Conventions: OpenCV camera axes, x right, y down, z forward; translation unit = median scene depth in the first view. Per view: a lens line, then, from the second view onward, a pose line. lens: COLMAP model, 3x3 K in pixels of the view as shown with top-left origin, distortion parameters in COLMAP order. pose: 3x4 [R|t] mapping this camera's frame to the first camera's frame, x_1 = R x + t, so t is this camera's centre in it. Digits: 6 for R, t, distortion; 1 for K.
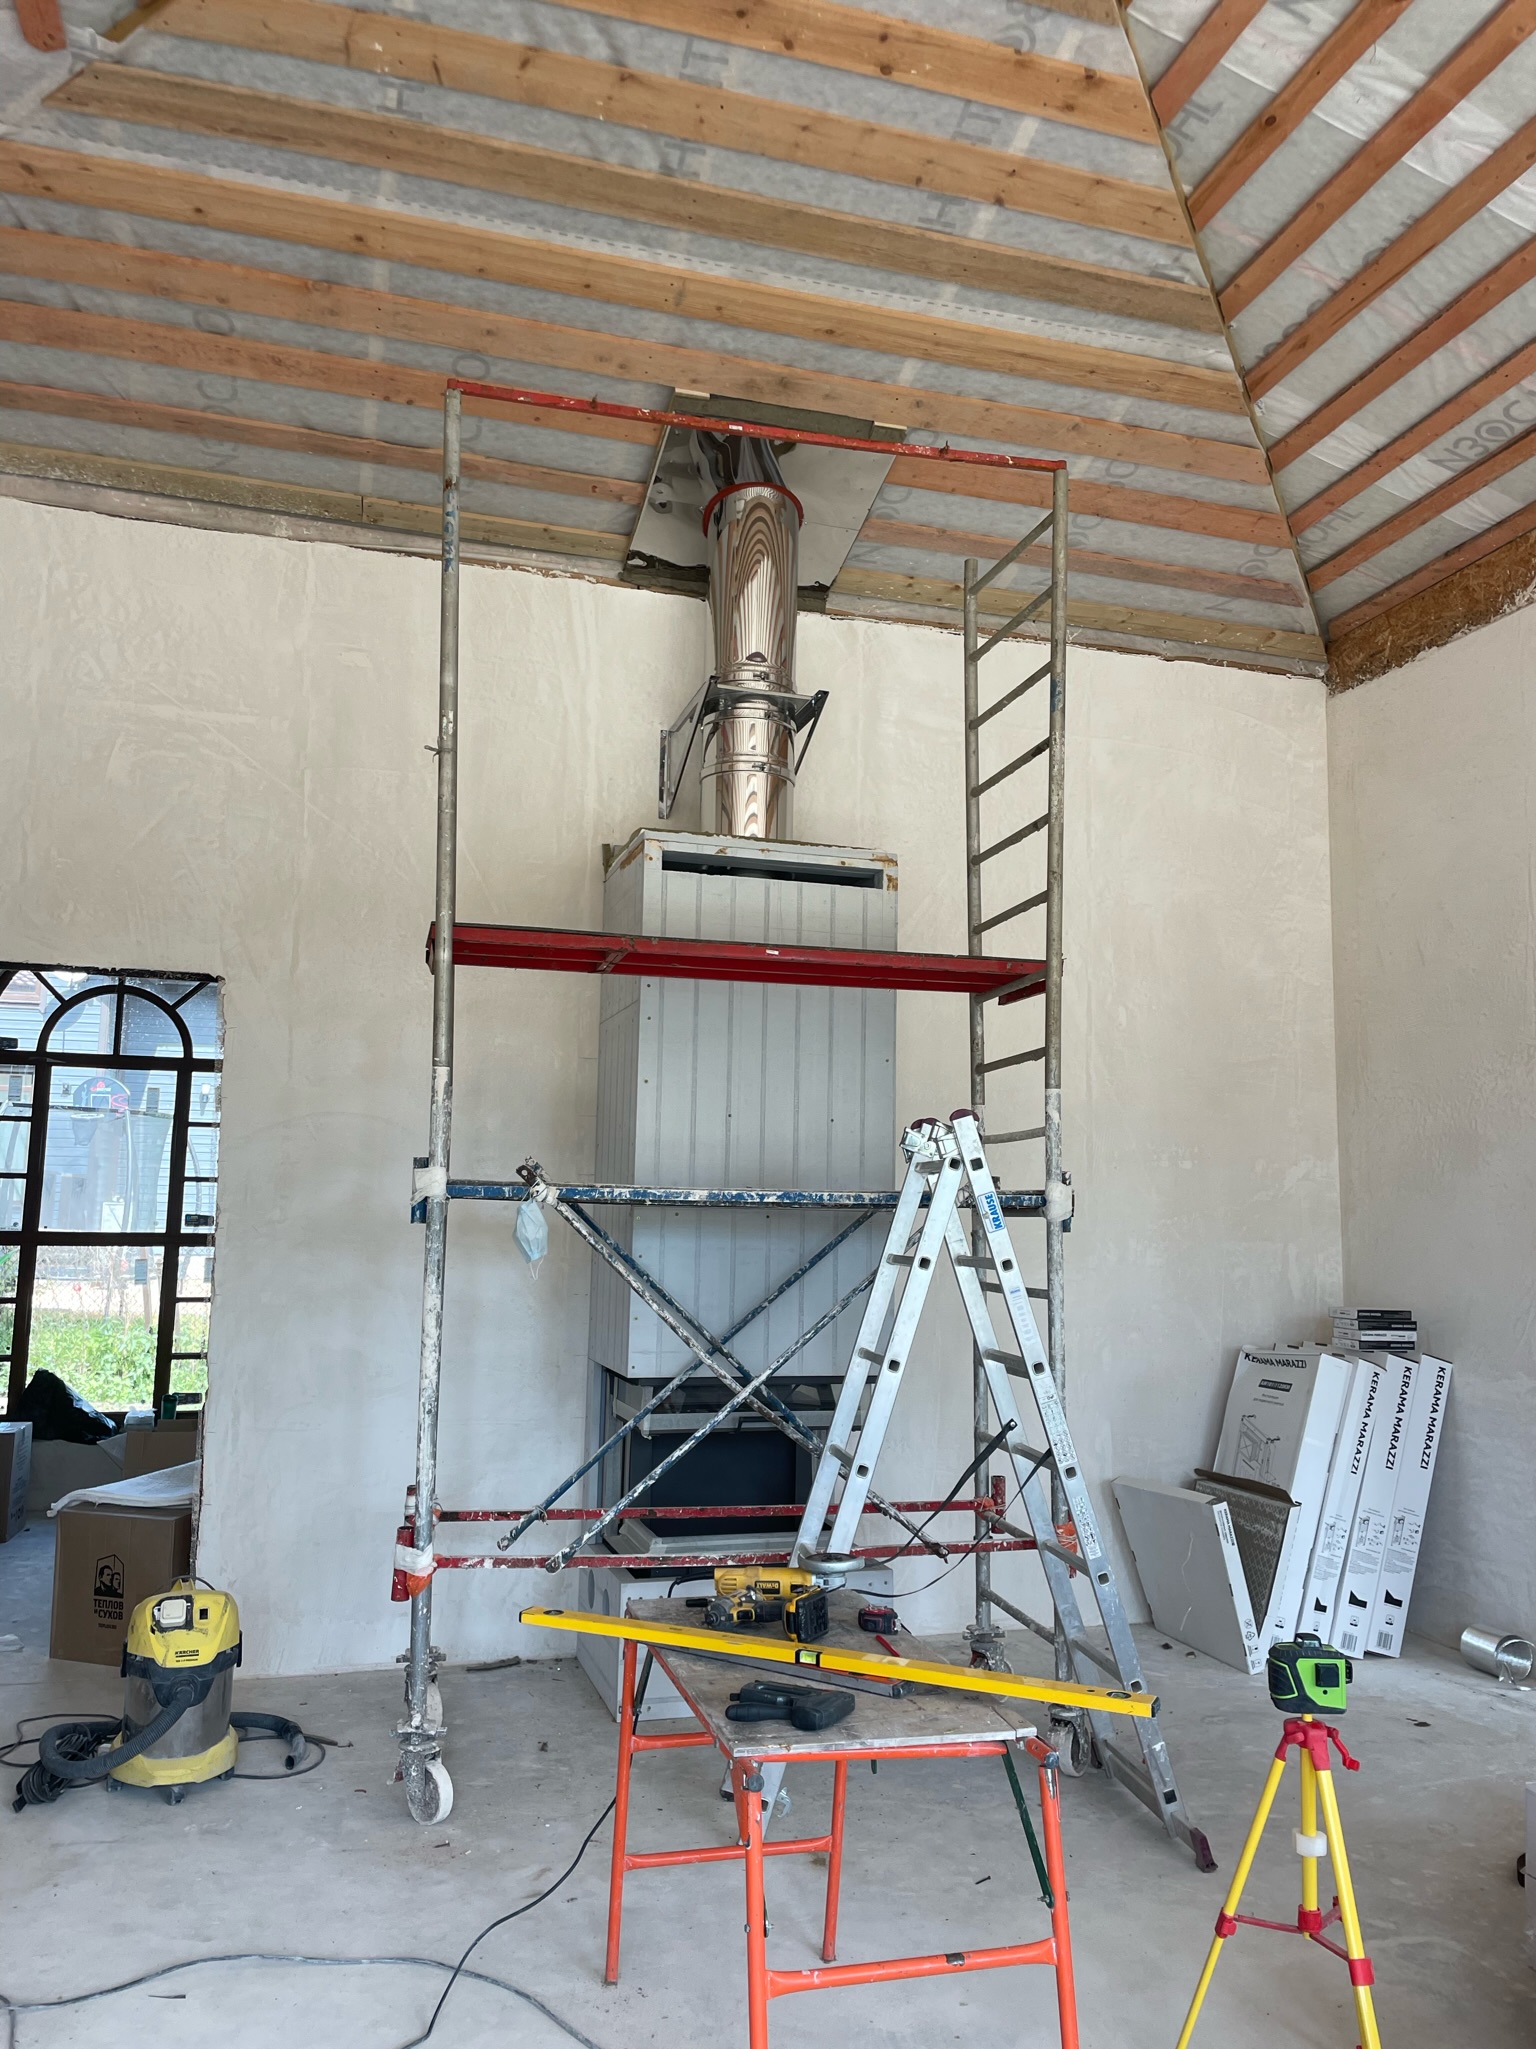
lens RADIAL K [[1550.7, 0, 762.0], [0, 1550.7, 1027.3], [0, 0, 1]] dist [0.082653, -0.114030]
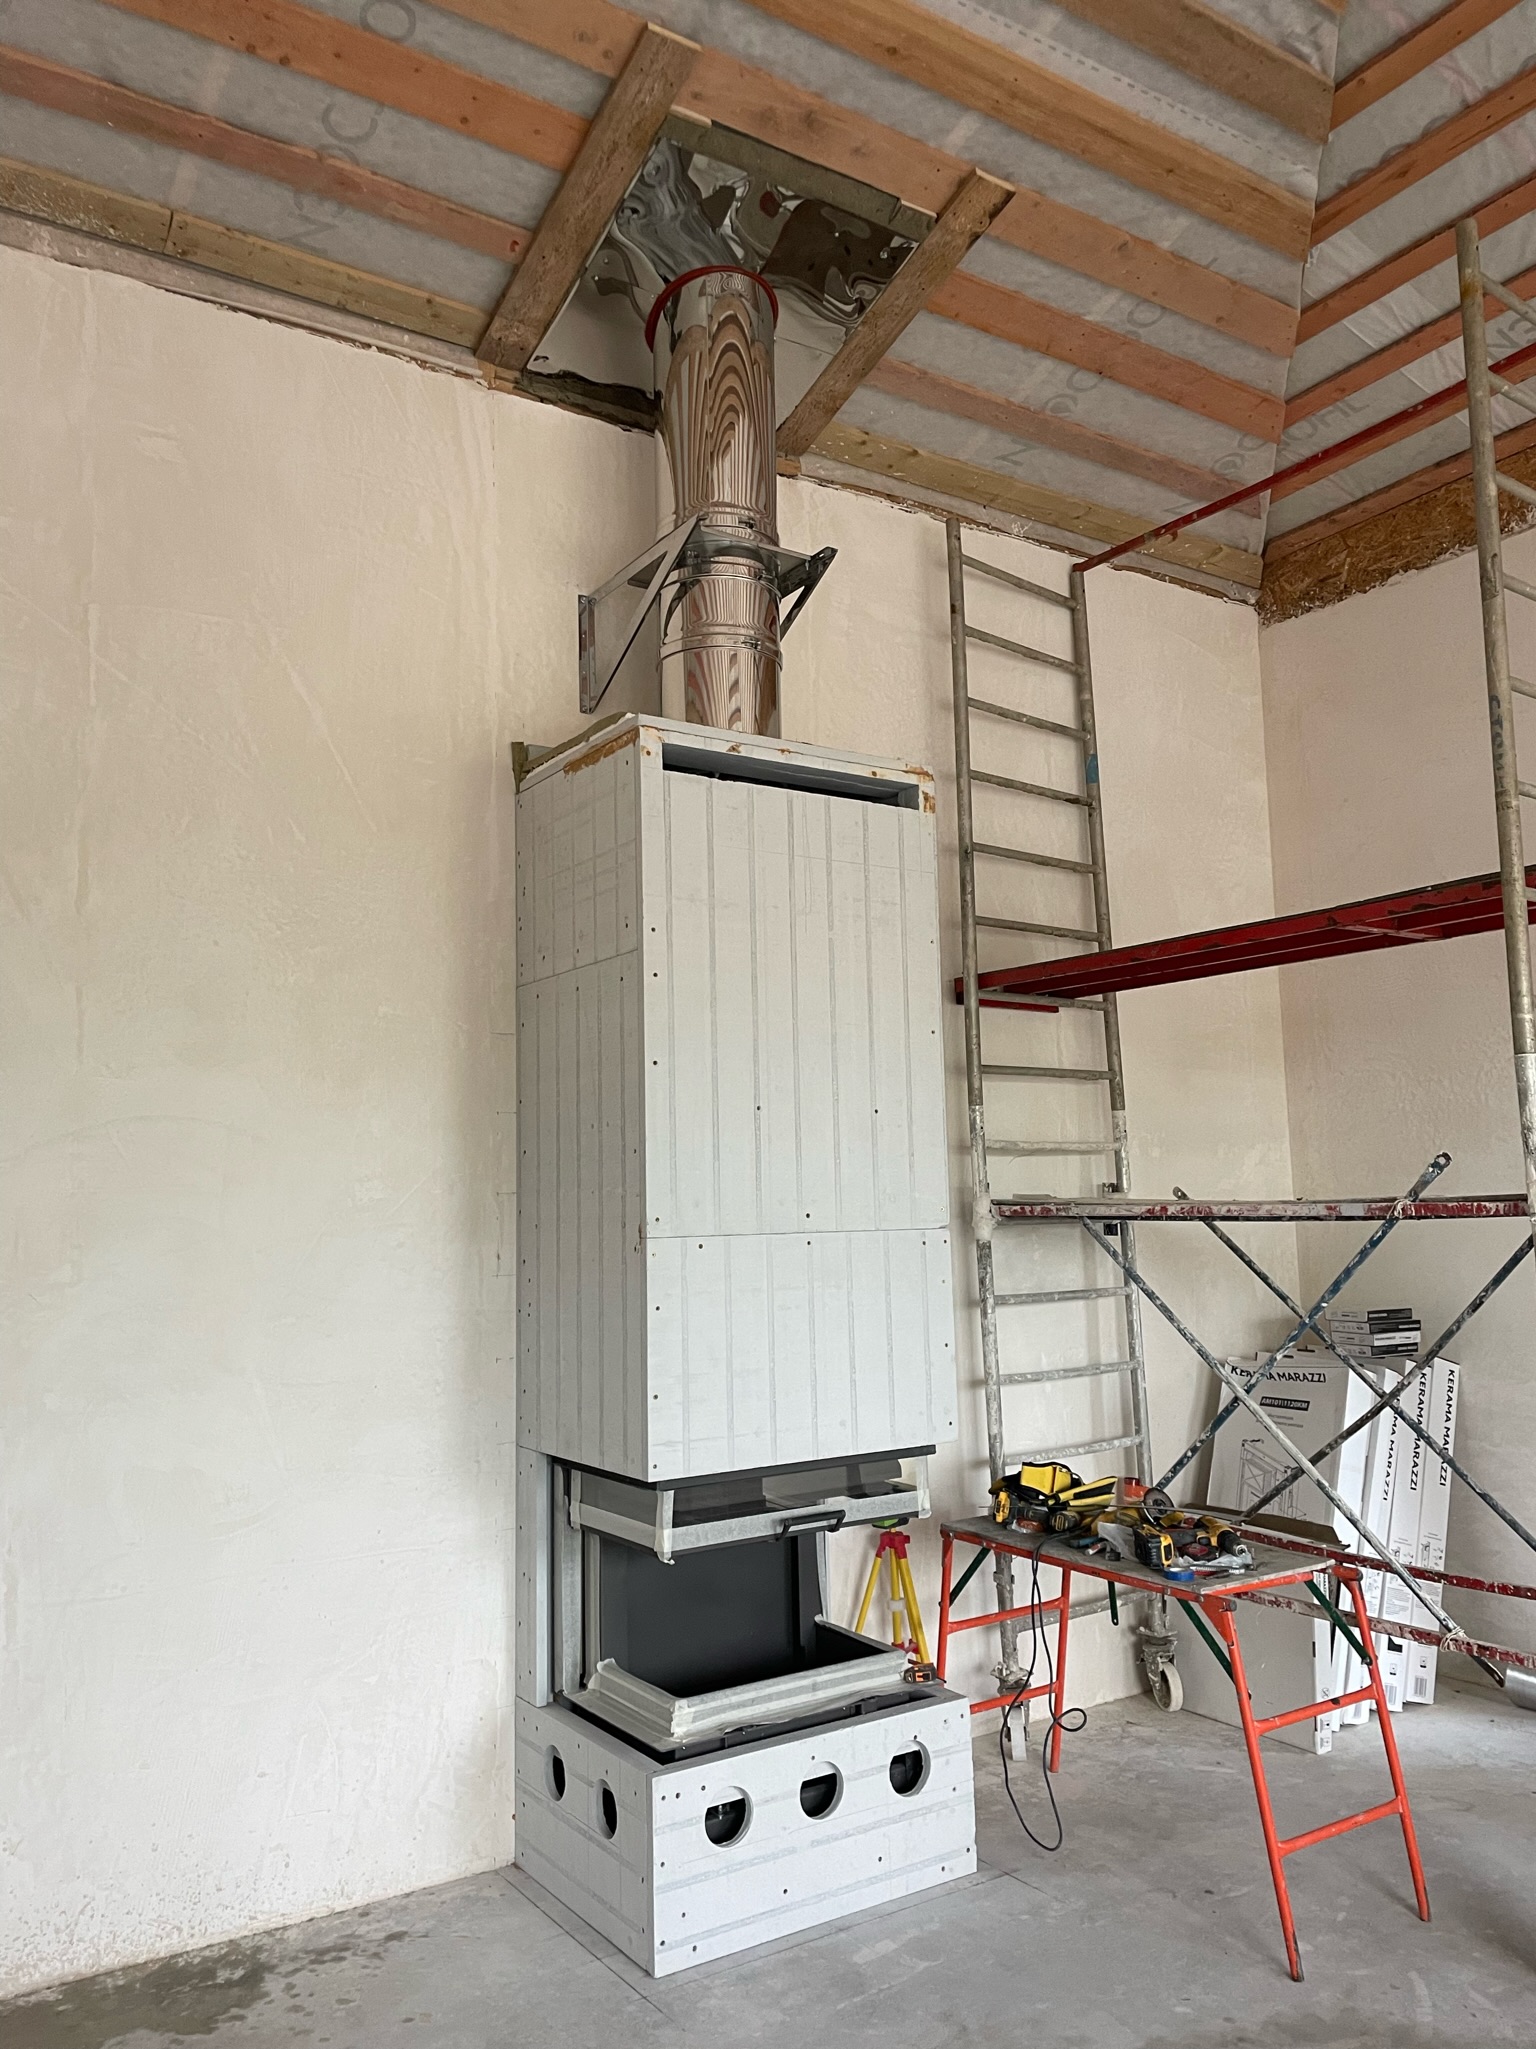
lens RADIAL K [[1544.7, 0, 768.0], [0, 1544.7, 1024.5], [0, 0, 1]] dist [0.080994, -0.102528]
pose [[0.957023, -0.007110, 0.289926, -0.206388], [0.004695, 0.999948, 0.009026, 0.009655], [-0.289975, -0.007277, 0.957007, 0.269446]]
